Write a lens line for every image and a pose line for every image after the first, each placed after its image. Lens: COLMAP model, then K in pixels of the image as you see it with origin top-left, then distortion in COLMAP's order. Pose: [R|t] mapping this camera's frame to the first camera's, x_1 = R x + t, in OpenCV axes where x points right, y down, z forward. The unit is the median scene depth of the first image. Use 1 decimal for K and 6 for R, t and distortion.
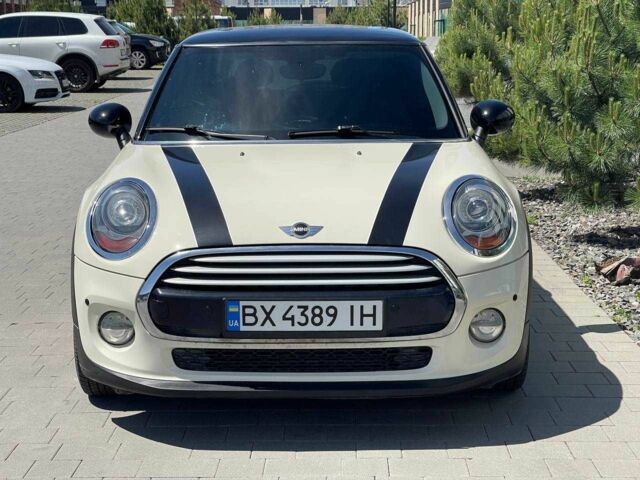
lens RADIAL K [[1199.8, 0, 320.0], [0, 1199.8, 240.0], [0, 0, 1]] dist [0.216466, 0.043729]
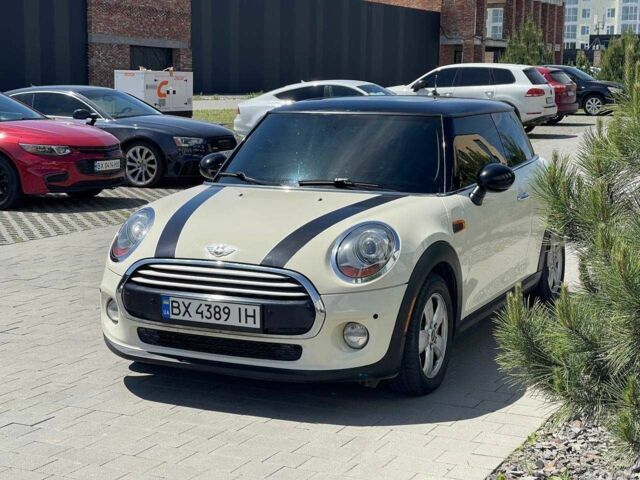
lens RADIAL K [[1199.8, 0, 320.0], [0, 1199.8, 240.0], [0, 0, 1]] dist [0.216466, 0.043729]
pose [[0.907286, 0.073745, -0.413998, 0.666864], [-0.087455, 0.996067, -0.014231, -0.011176], [0.411320, 0.049118, 0.910167, -0.217619]]
